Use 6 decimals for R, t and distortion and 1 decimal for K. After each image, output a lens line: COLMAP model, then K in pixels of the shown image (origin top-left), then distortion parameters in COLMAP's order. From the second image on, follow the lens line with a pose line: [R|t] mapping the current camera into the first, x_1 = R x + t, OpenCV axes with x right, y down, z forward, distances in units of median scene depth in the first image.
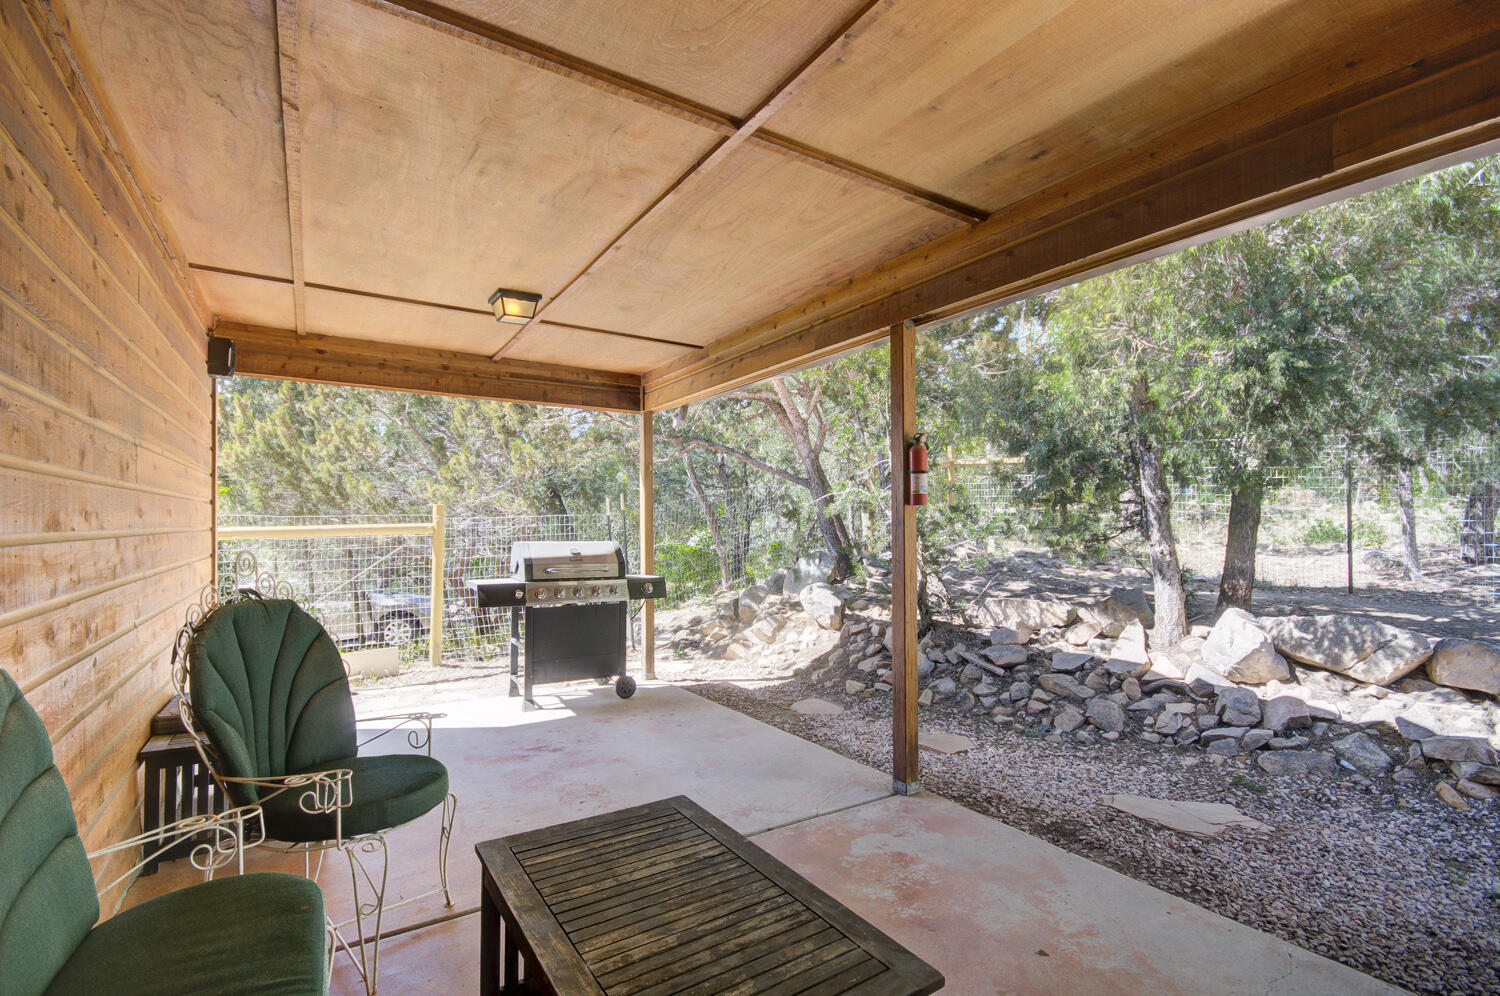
lens RADIAL K [[689.5, 0, 757.7], [0, 689.5, 535.3], [0, 0, 1]] dist [-0.002115, -0.000598]
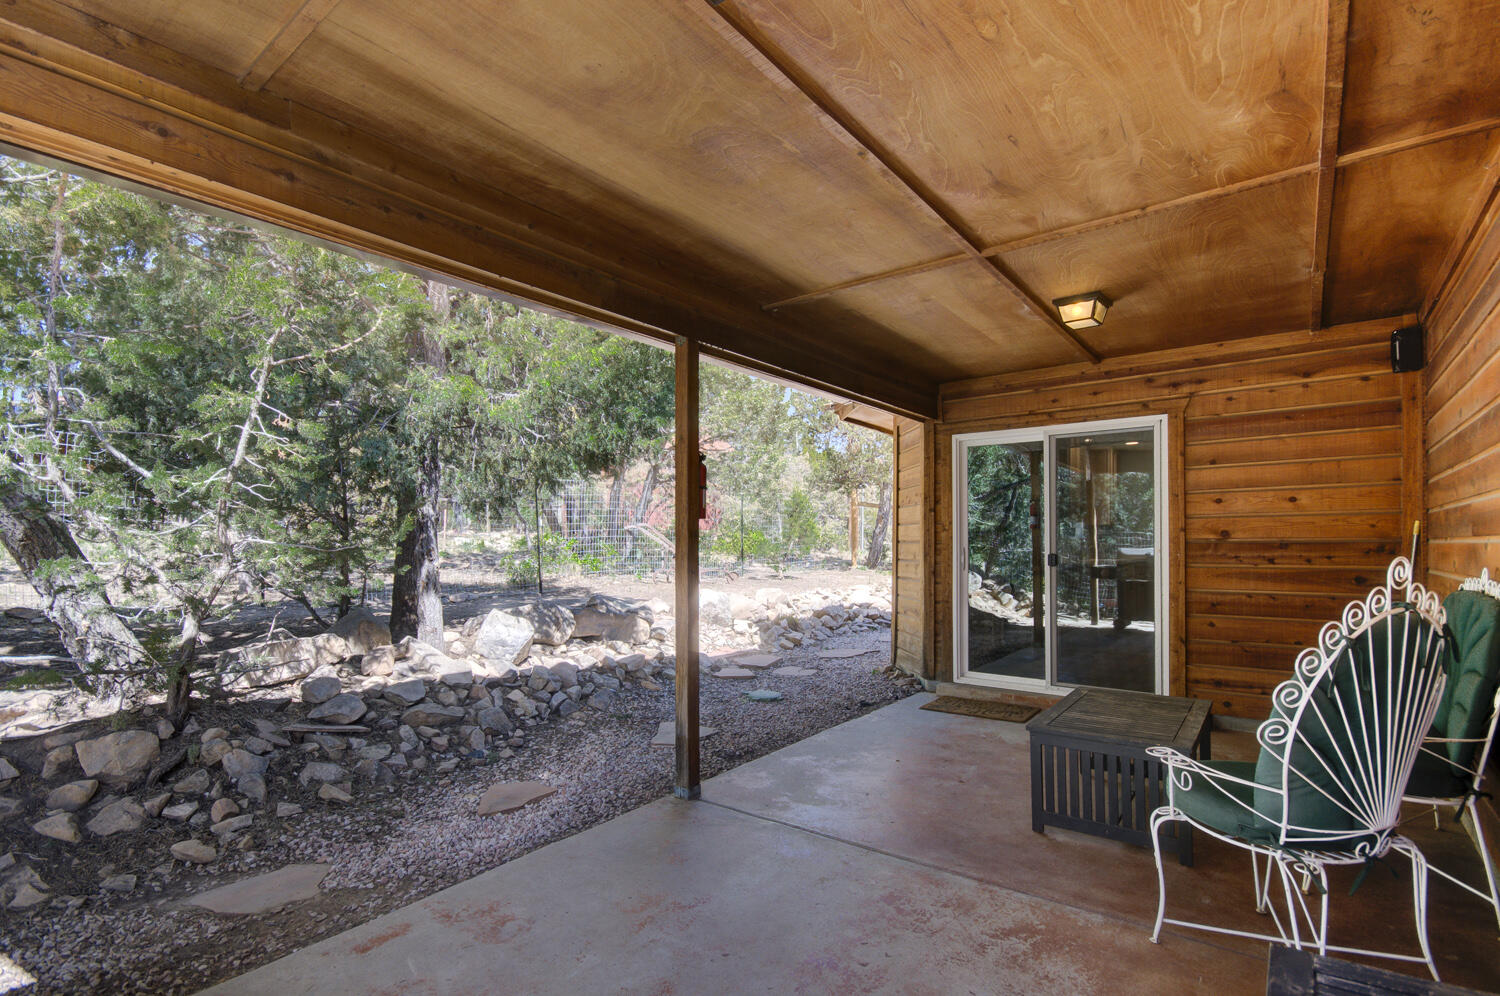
lens RADIAL K [[649.4, 0, 746.8], [0, 649.4, 504.6], [0, 0, 1]] dist [-0.001699, -0.000135]
pose [[-0.282363, 0.055528, 0.957699, -0.644339], [0.019900, 0.998448, -0.052024, -0.017739], [-0.959101, 0.004369, -0.283030, 0.977826]]
